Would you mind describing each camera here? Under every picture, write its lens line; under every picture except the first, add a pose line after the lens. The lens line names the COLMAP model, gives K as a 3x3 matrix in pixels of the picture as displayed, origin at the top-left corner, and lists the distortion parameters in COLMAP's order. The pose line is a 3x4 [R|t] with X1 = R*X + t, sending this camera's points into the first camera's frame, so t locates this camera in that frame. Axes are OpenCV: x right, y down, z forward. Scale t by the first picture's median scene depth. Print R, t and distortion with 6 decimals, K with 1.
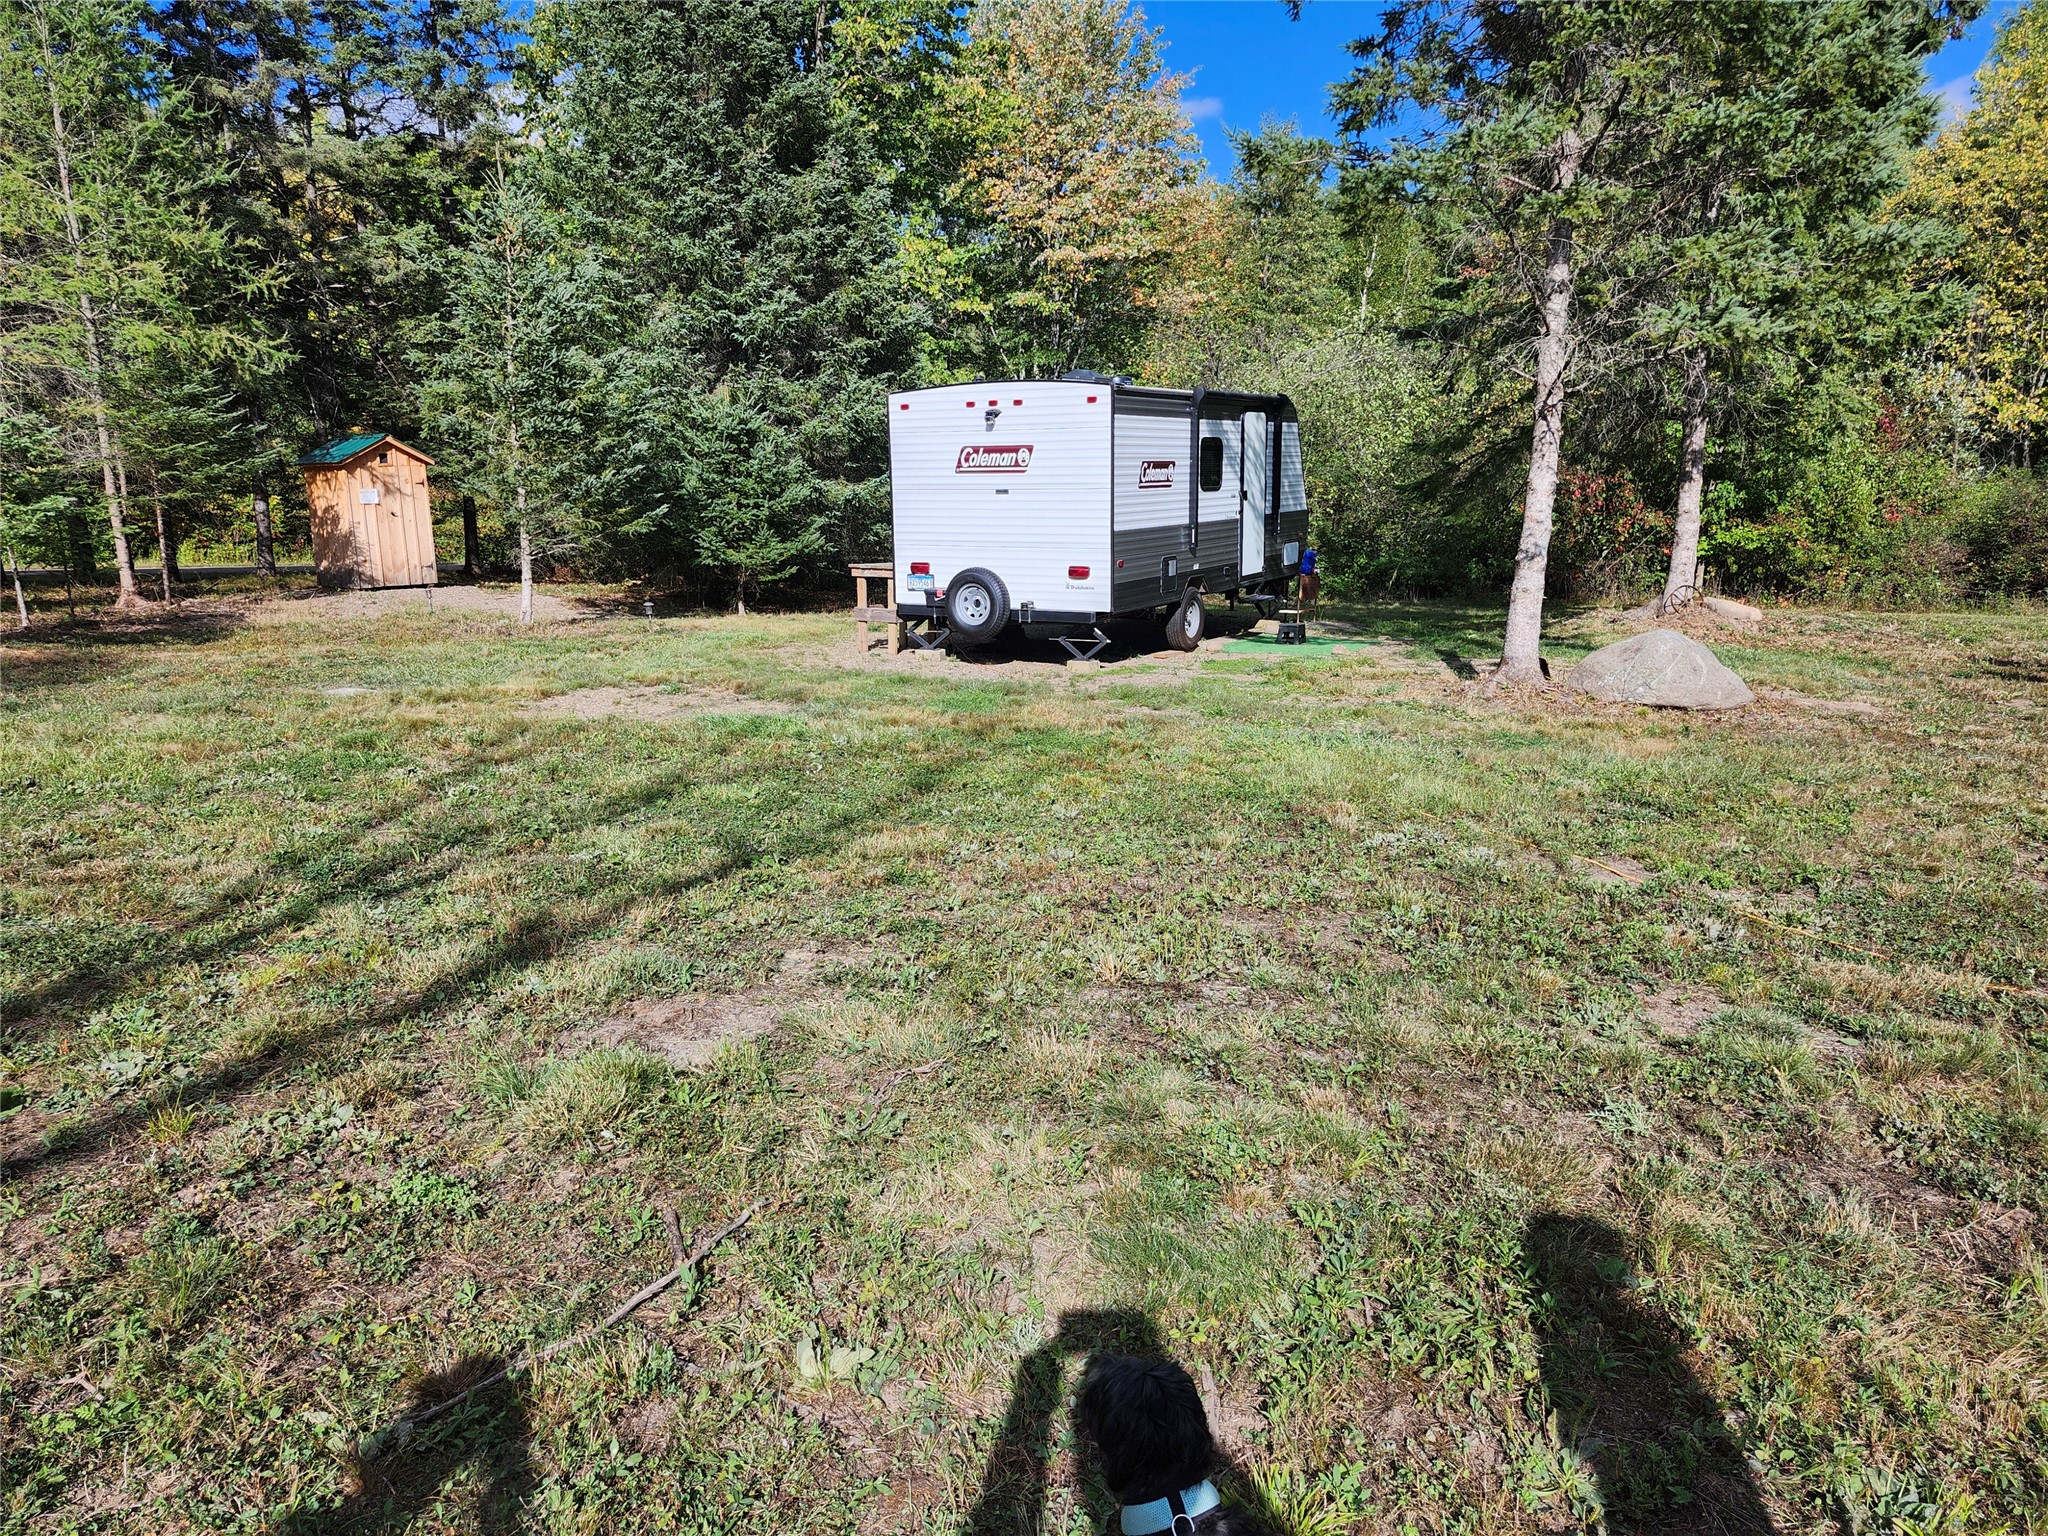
lens RADIAL K [[1369.0, 0, 1001.8], [0, 1369.0, 776.9], [0, 0, 1]] dist [0.067001, -0.092217]
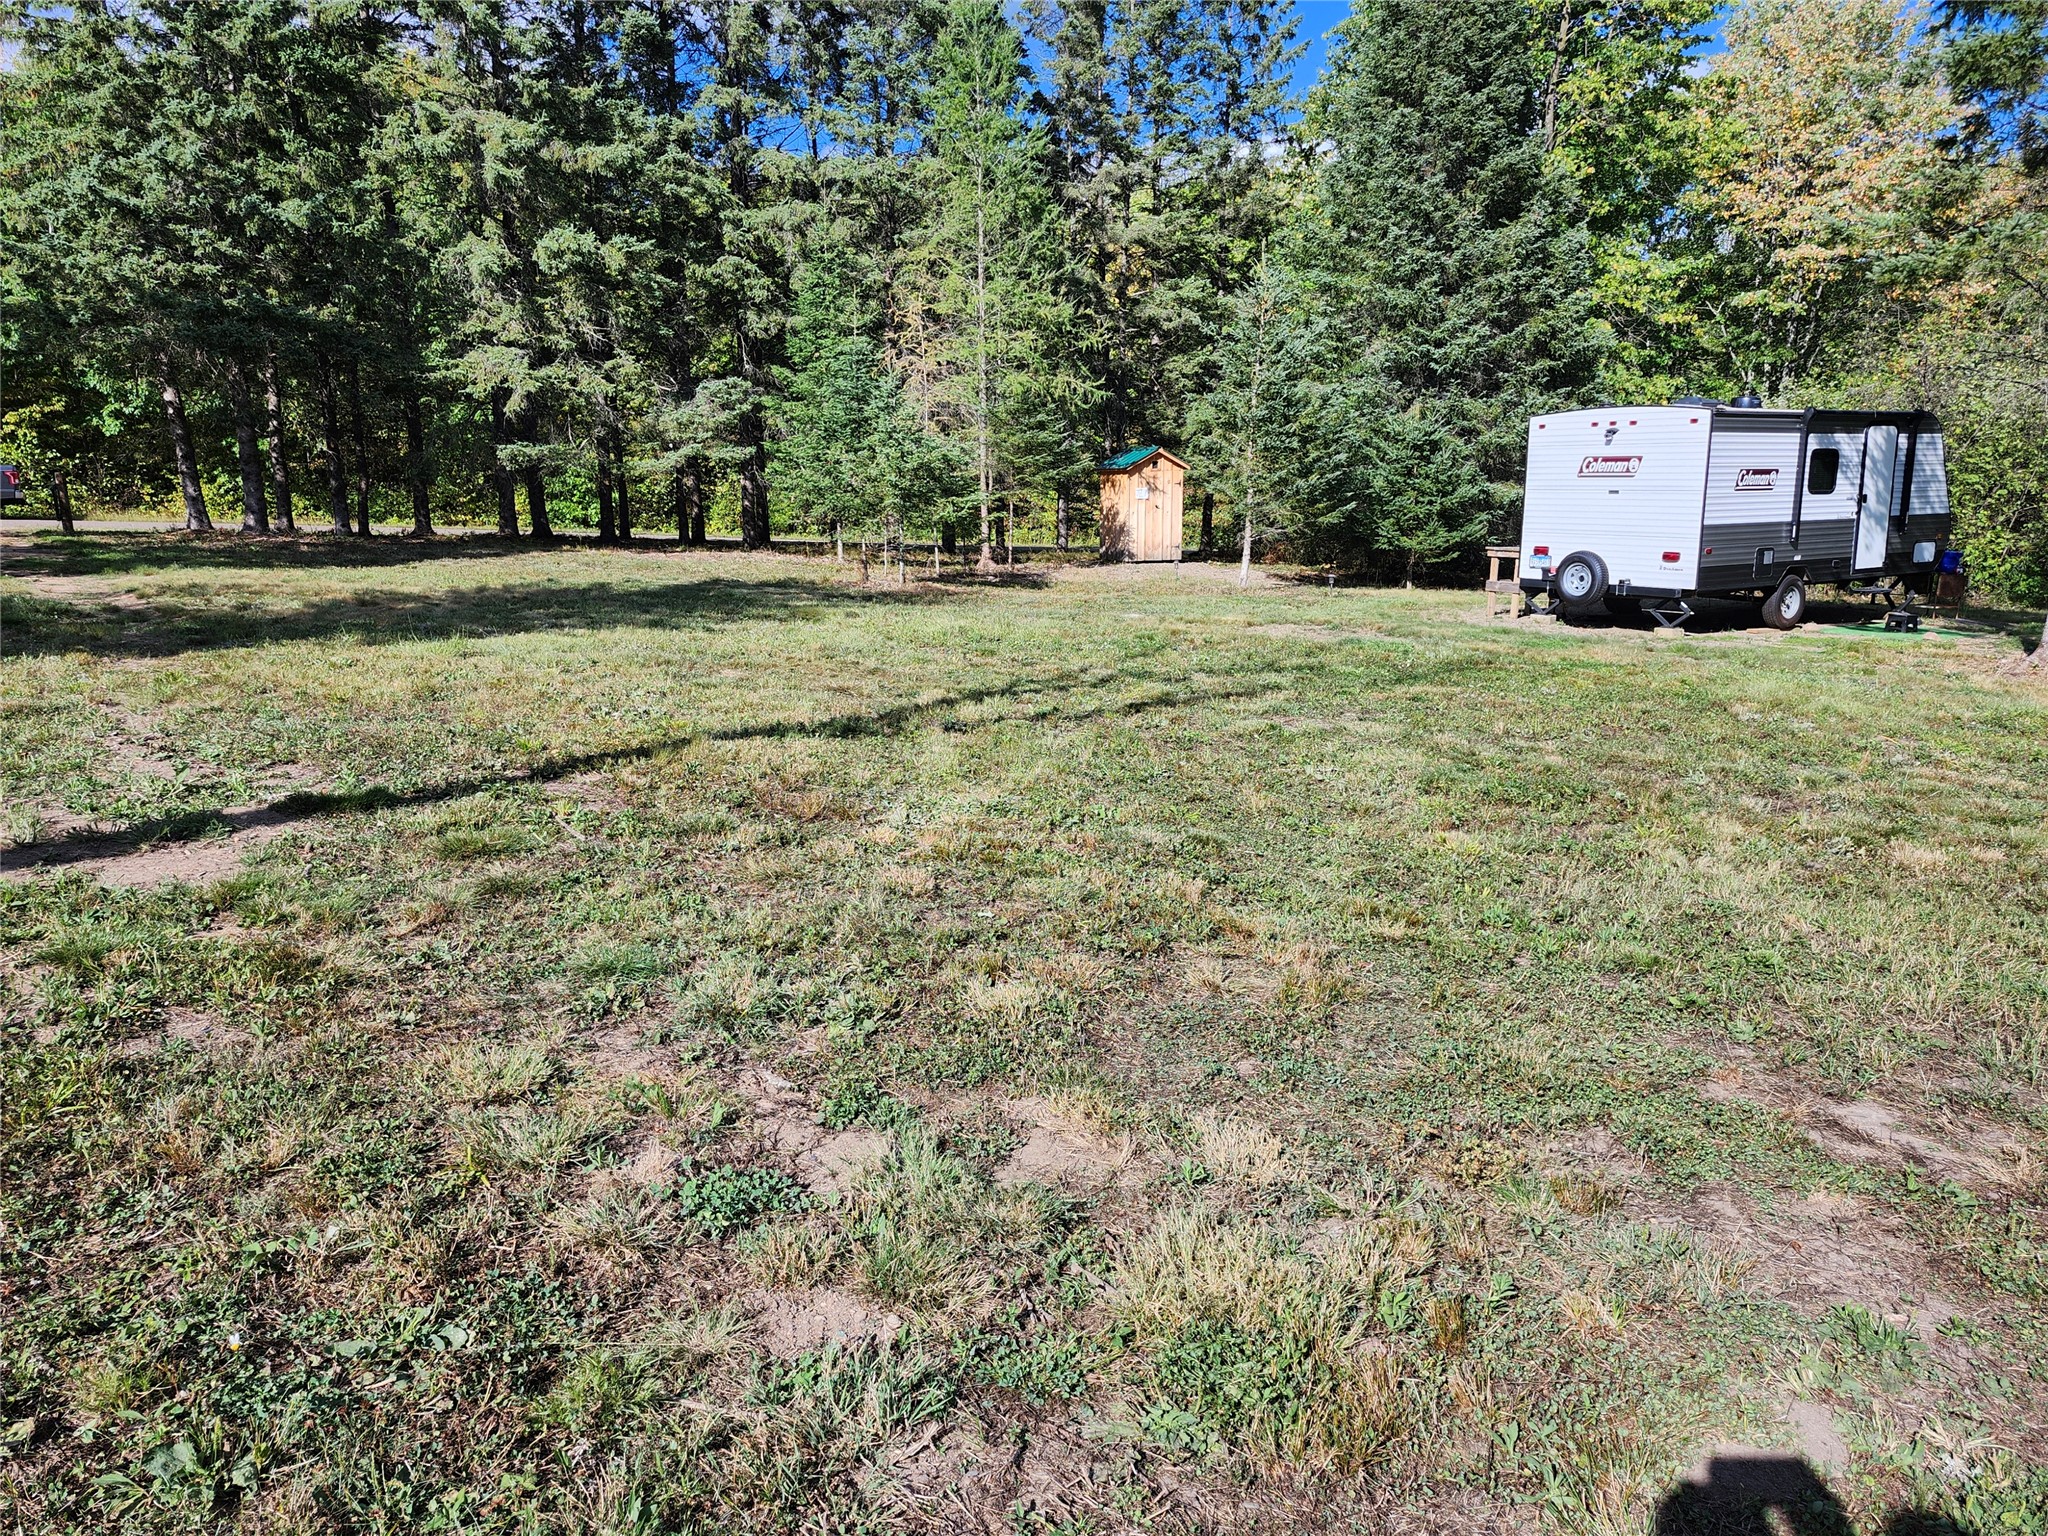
lens RADIAL K [[1375.6, 0, 997.3], [0, 1375.6, 773.0], [0, 0, 1]] dist [0.067673, -0.092508]
pose [[0.875312, 0.107733, -0.471405, 0.097161], [-0.108360, 0.993774, 0.025910, 0.056805], [0.471261, 0.028402, 0.881536, -0.285043]]
